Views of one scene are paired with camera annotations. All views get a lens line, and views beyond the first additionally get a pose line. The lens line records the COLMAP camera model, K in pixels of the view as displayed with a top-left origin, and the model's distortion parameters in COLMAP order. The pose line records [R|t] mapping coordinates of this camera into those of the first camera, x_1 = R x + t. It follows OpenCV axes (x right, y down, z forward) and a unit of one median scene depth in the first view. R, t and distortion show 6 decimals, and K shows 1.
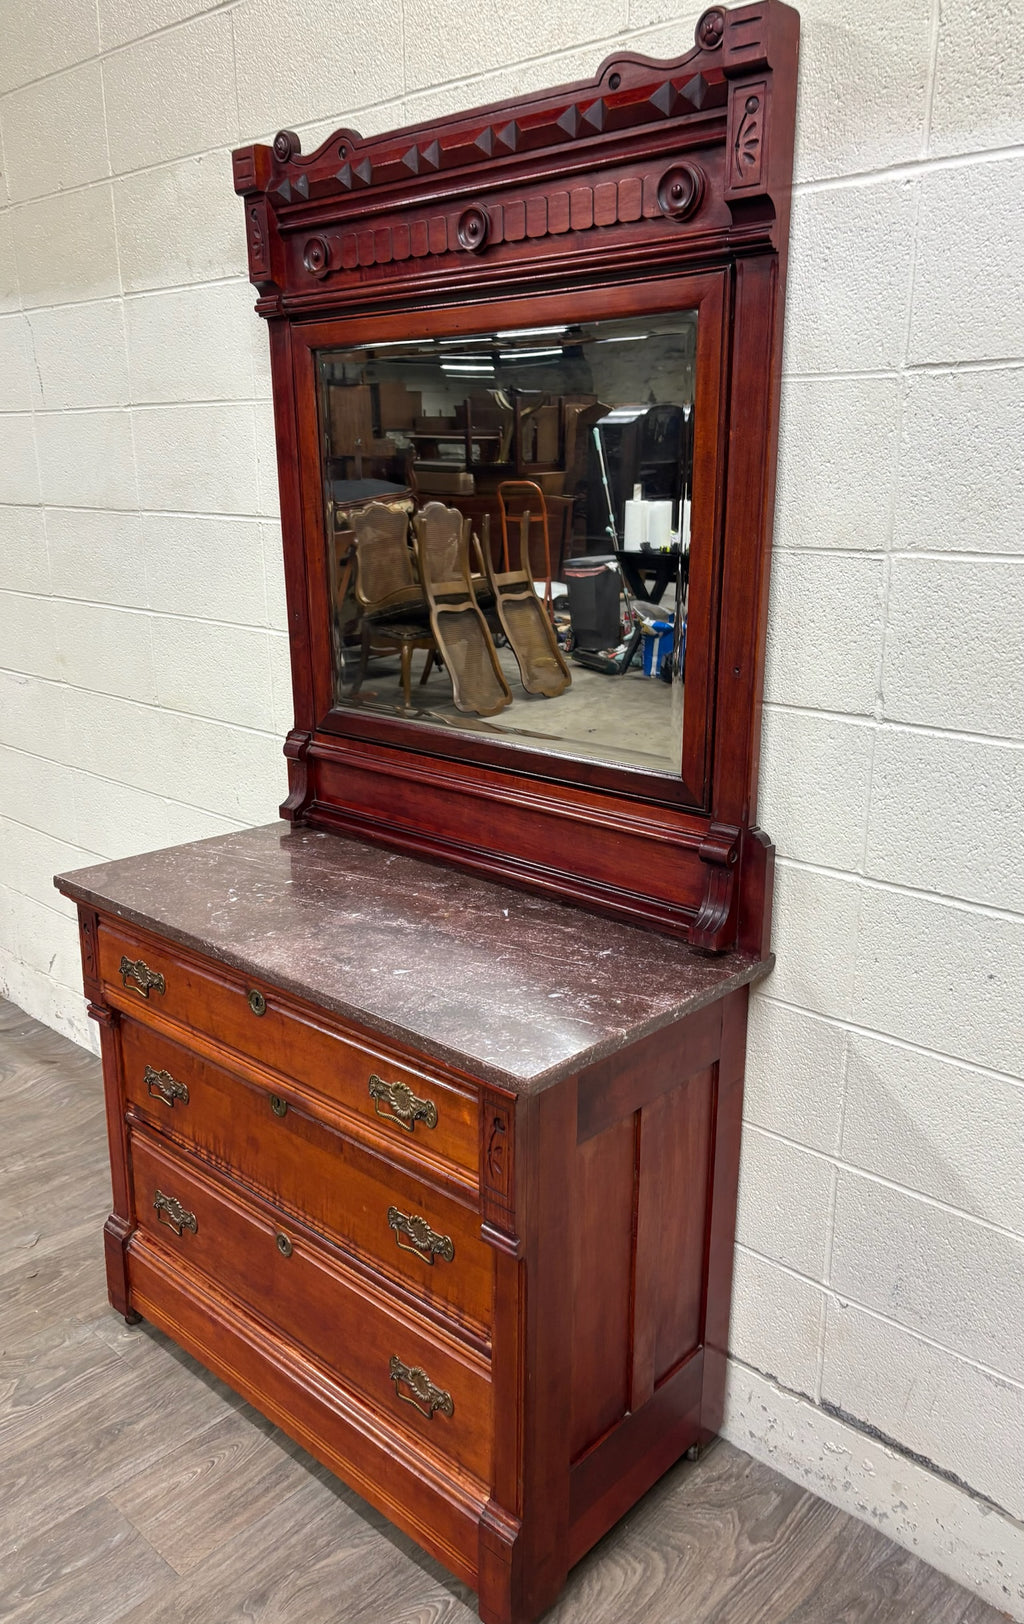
lens RADIAL K [[1215.8, 0, 488.4], [0, 1215.8, 821.7], [0, 0, 1]] dist [0.098343, -0.092336]
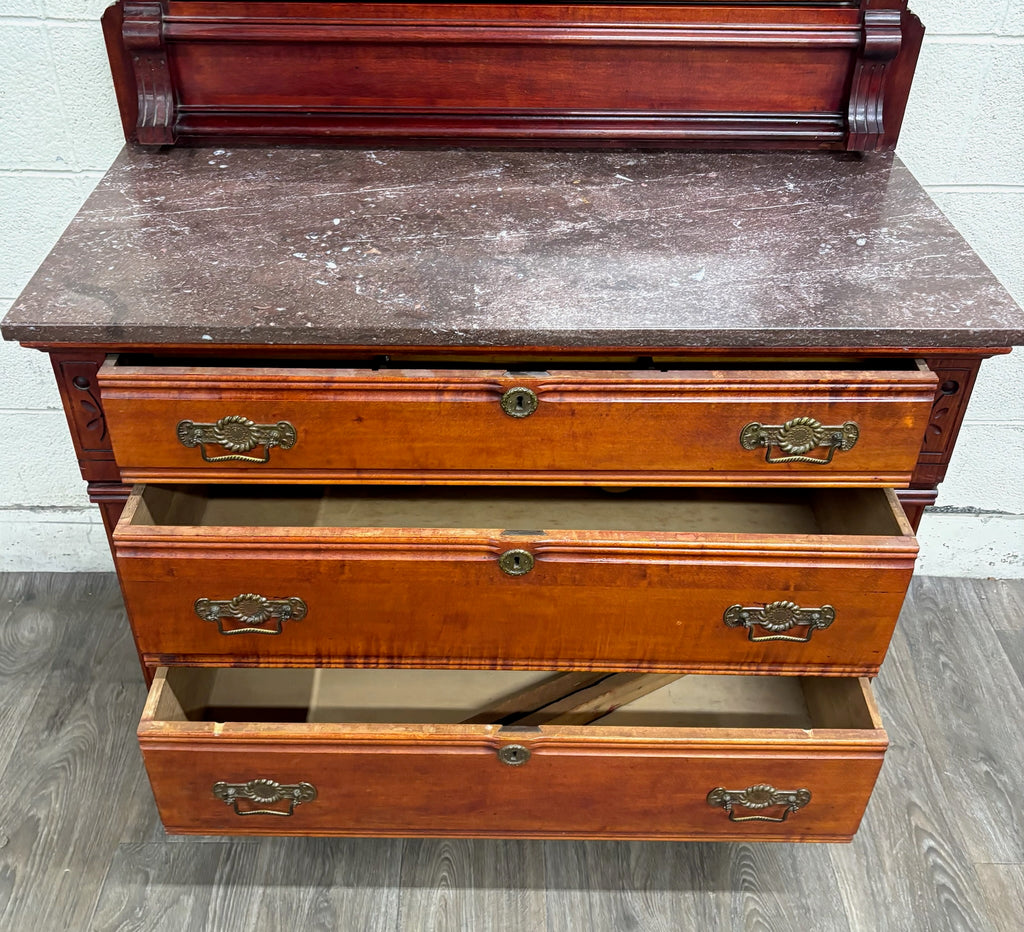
lens RADIAL K [[1099.8, 0, 497.8], [0, 1099.8, 444.1], [0, 0, 1]] dist [0.026279, 0.022016]
pose [[0.720712, -0.405838, 0.562022, -0.580086], [0.177738, 0.891802, 0.416051, -0.098828], [-0.670062, -0.199960, 0.714866, 0.496840]]
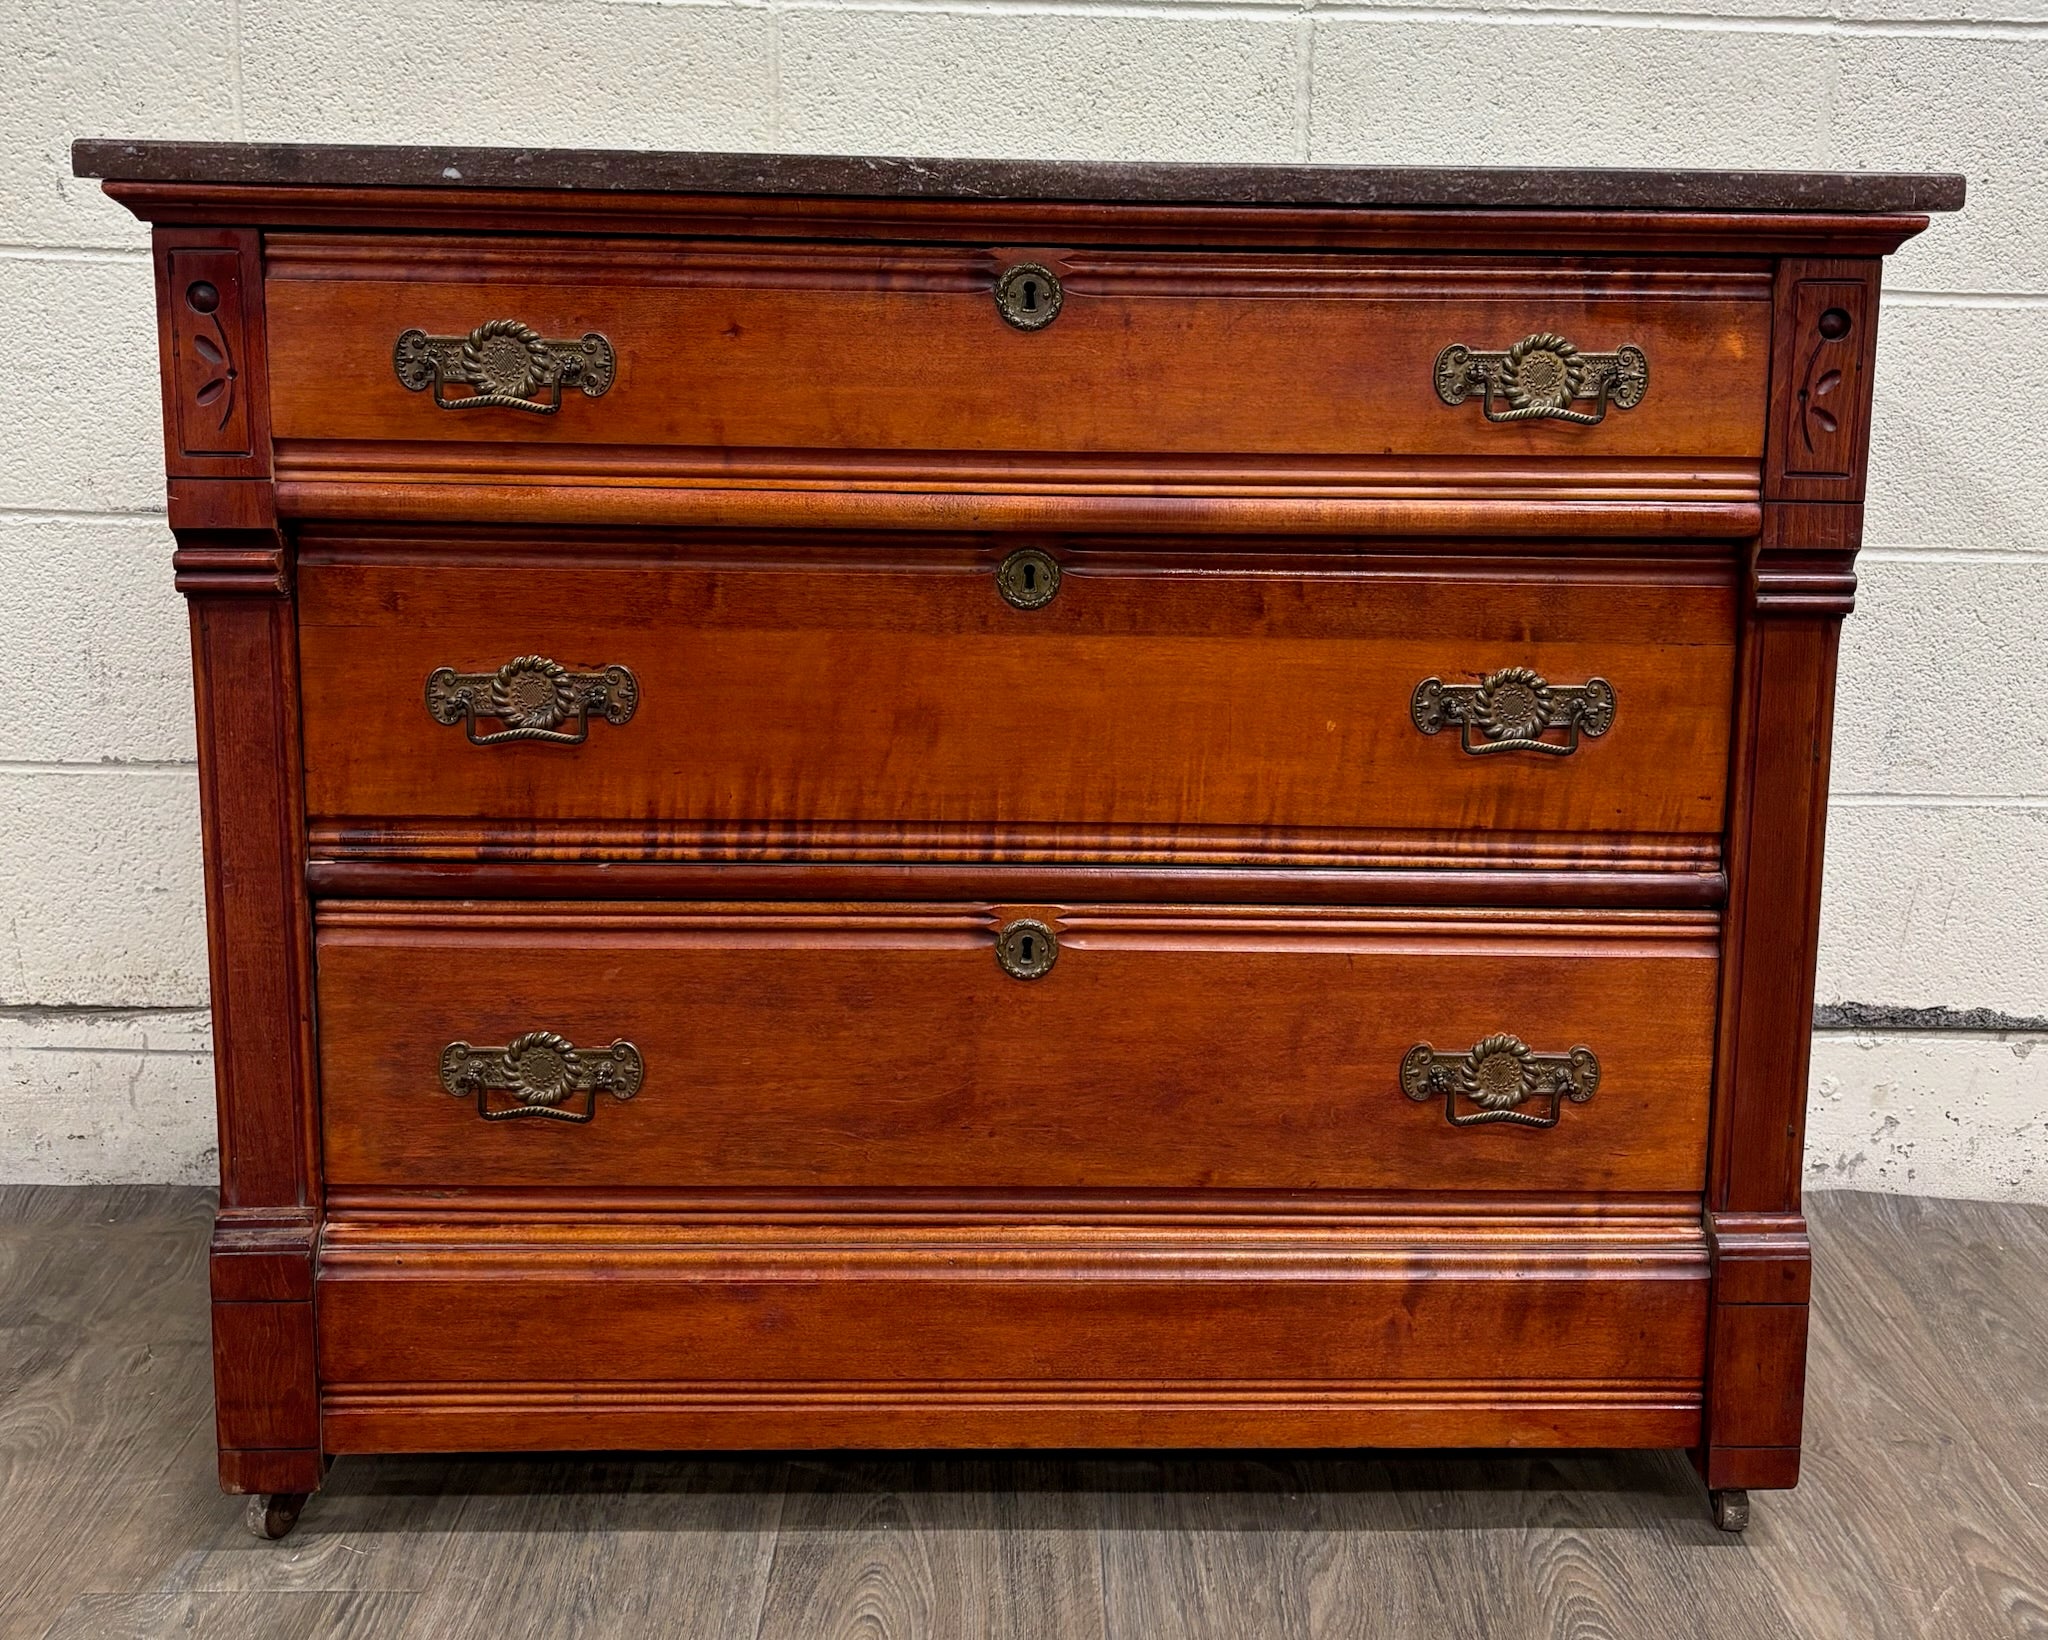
lens RADIAL K [[2170.0, 0, 1076.3], [0, 2170.0, 628.0], [0, 0, 1]] dist [0.051583, -0.037081]
pose [[0.708142, -0.109878, 0.697468, -0.671838], [0.178704, 0.983546, -0.026493, 0.269468], [-0.683081, 0.143401, 0.716126, 0.473376]]
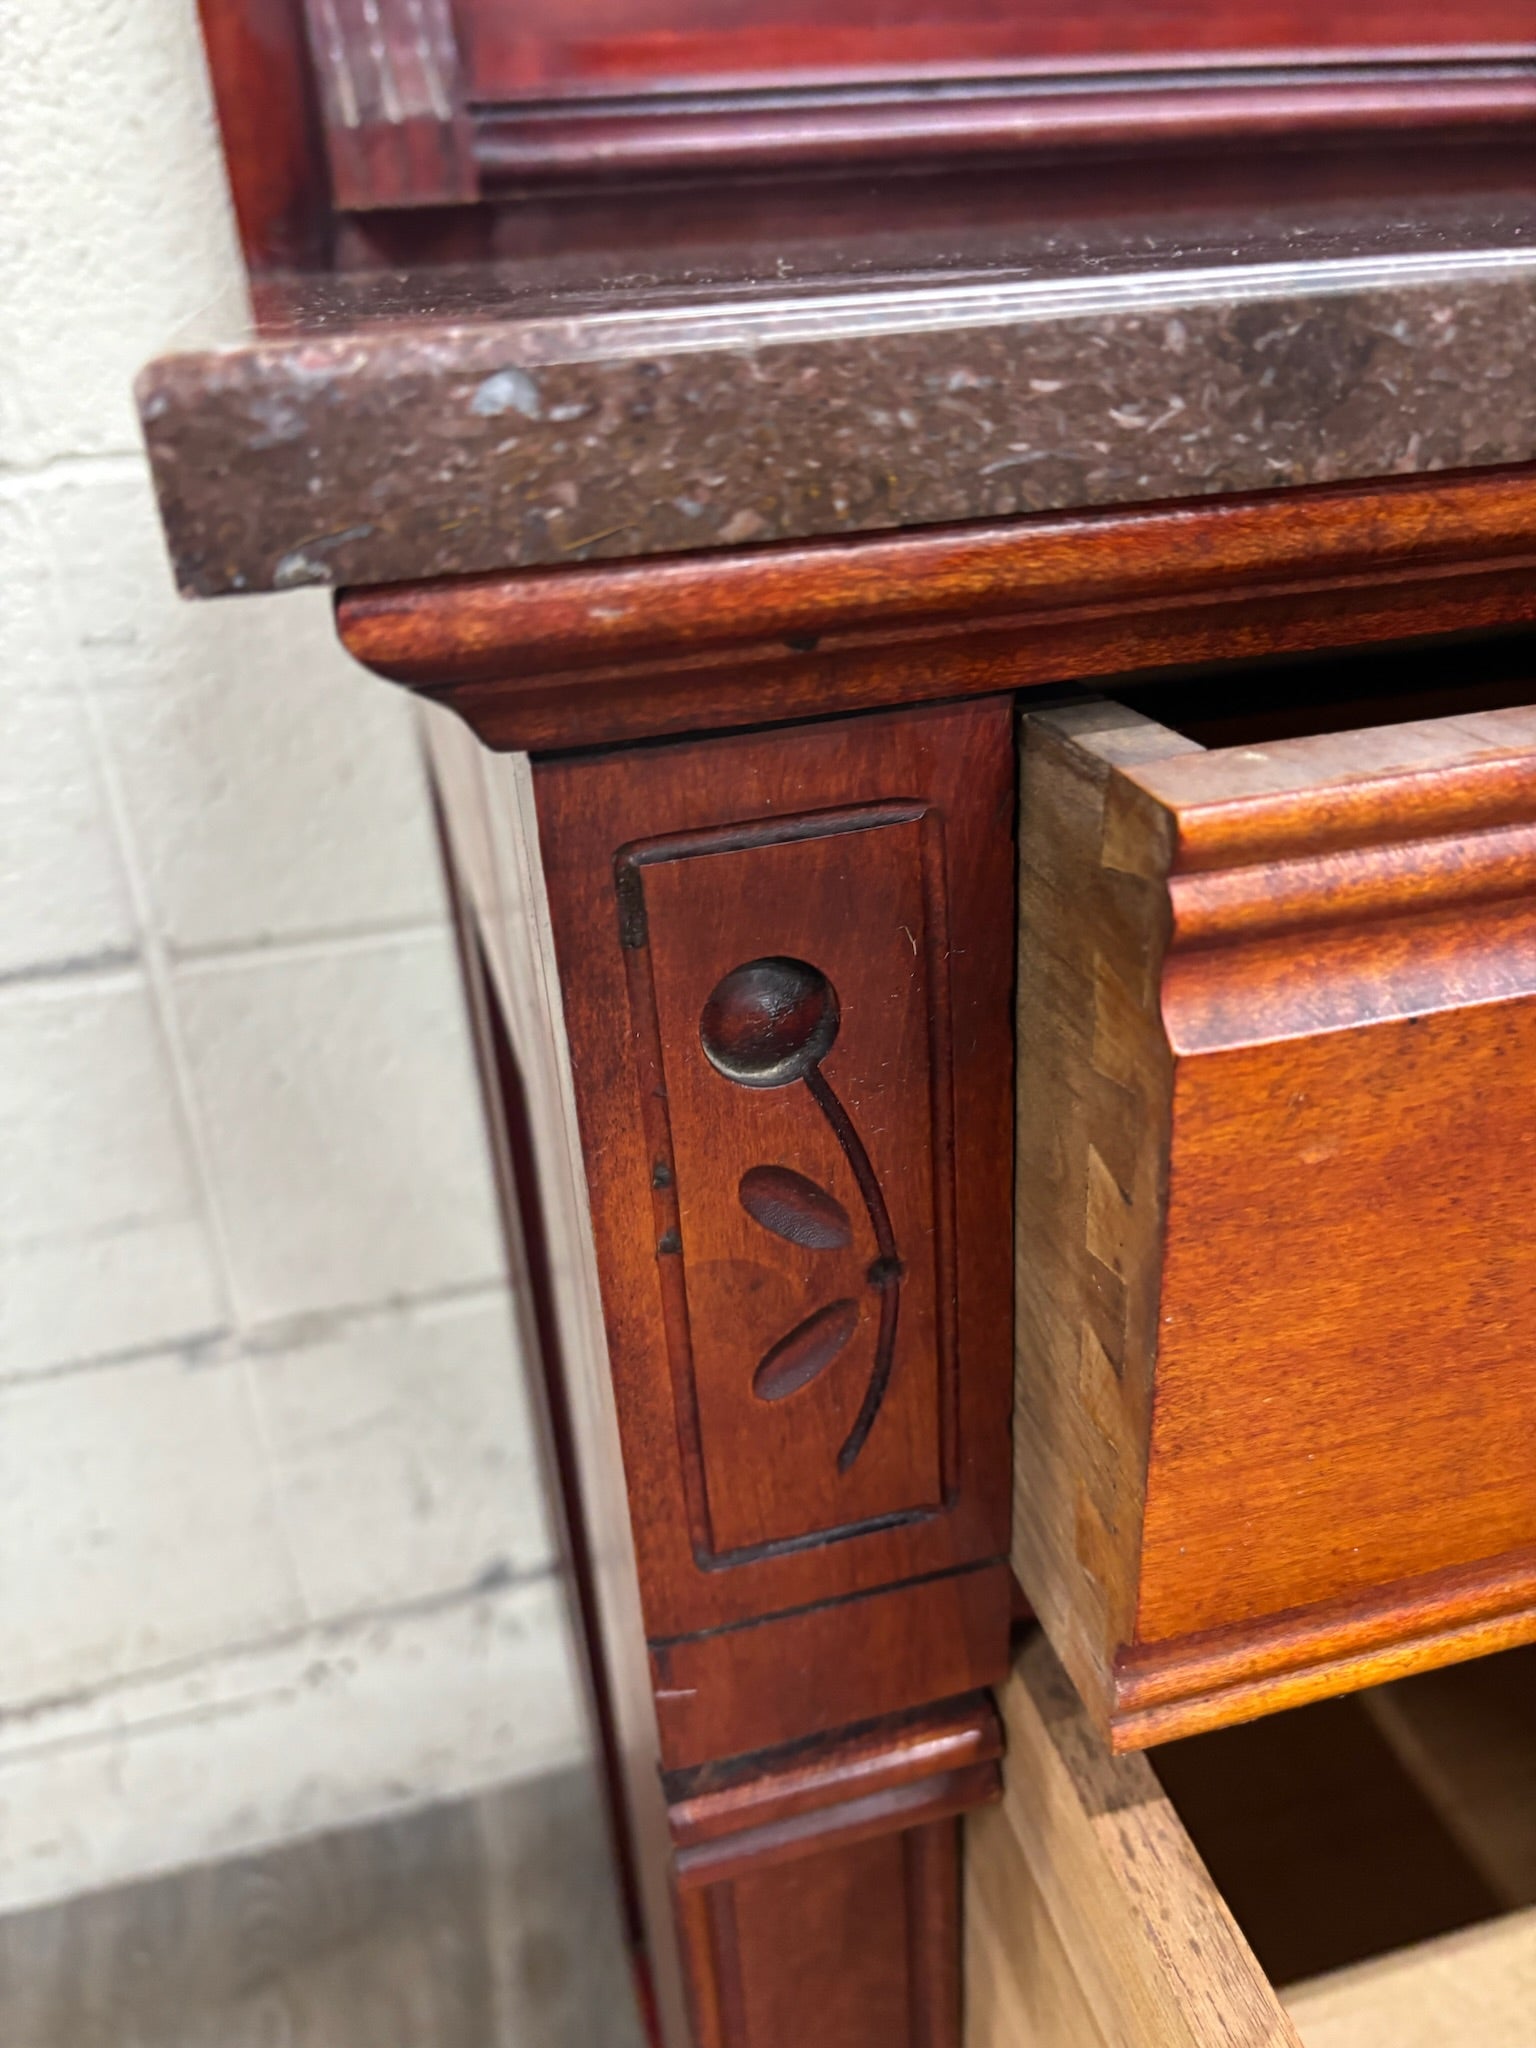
lens RADIAL K [[1607.1, 0, 768.0], [0, 1607.1, 1024.0], [0, 0, 1]] dist [0.002336, -0.000016]
pose [[0.523813, -0.413176, 0.744919, -0.460361], [0.284759, 0.909115, 0.304012, 0.063783], [-0.802828, 0.052877, 0.593862, 1.073353]]
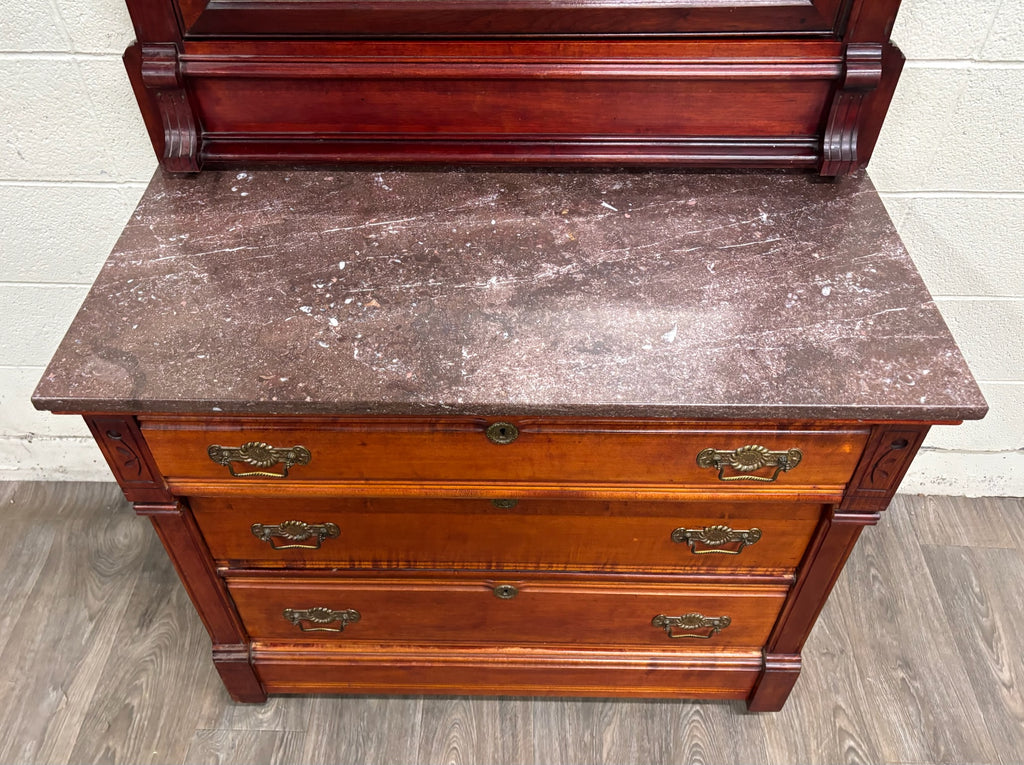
lens RADIAL K [[855.4, 0, 493.4], [0, 855.4, 406.9], [0, 0, 1]] dist [0.029825, 0.007136]
pose [[0.744821, -0.492865, 0.449806, -0.434710], [0.193300, 0.804573, 0.561514, -0.191781], [-0.638652, -0.331280, 0.694534, 0.583681]]
